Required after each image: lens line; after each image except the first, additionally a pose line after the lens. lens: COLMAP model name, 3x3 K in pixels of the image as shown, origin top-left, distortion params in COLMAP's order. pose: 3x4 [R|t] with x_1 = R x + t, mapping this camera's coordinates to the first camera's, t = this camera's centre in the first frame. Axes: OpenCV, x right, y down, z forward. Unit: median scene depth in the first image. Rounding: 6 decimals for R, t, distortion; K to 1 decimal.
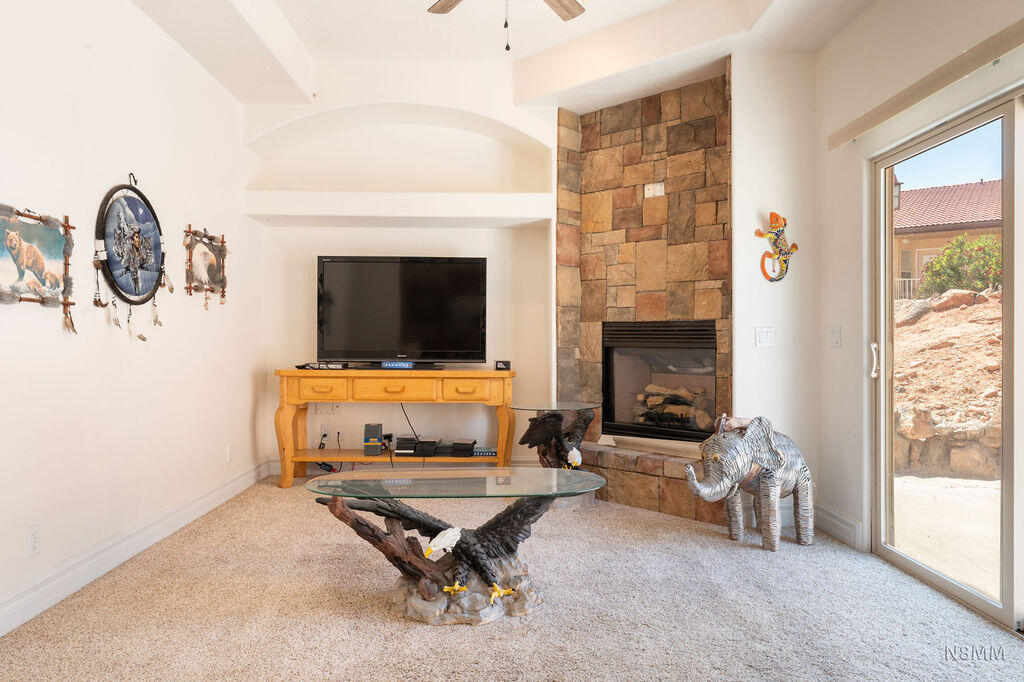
lens RADIAL K [[677.6, 0, 508.6], [0, 677.6, 336.2], [0, 0, 1]] dist [-0.001804, 0.003277]
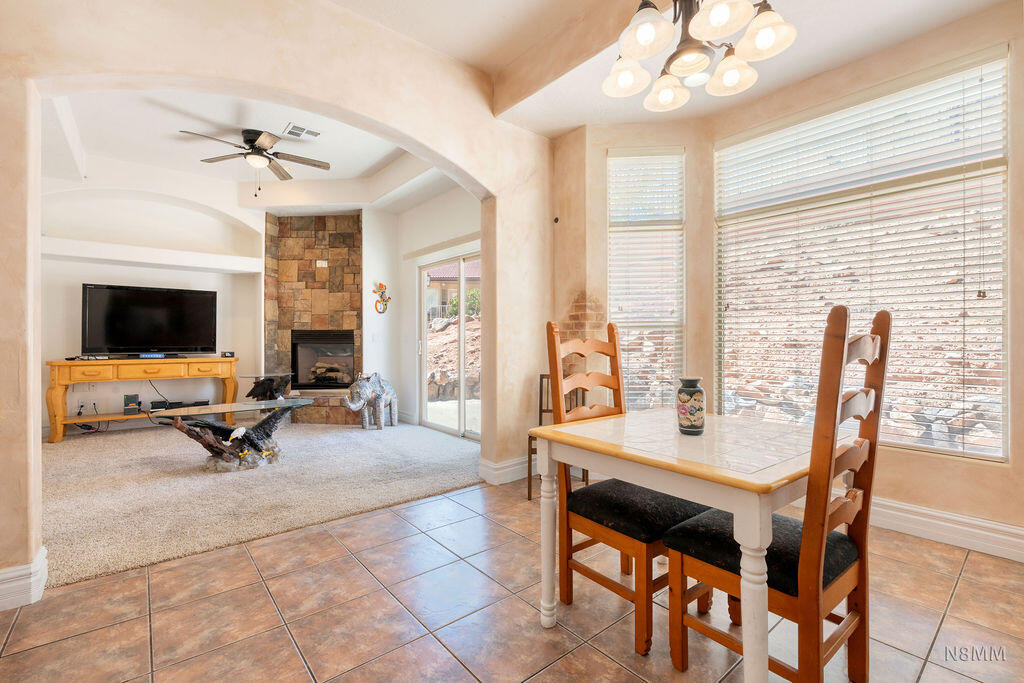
lens RADIAL K [[464.0, 0, 509.1], [0, 464.0, 335.9], [0, 0, 1]] dist [-0.001262, 0.001065]
pose [[0.789064, 0.000368, 0.614310, -0.176753], [-0.000268, 1.000000, -0.000256, -0.004595], [-0.614310, 0.000038, 0.789064, -0.385063]]
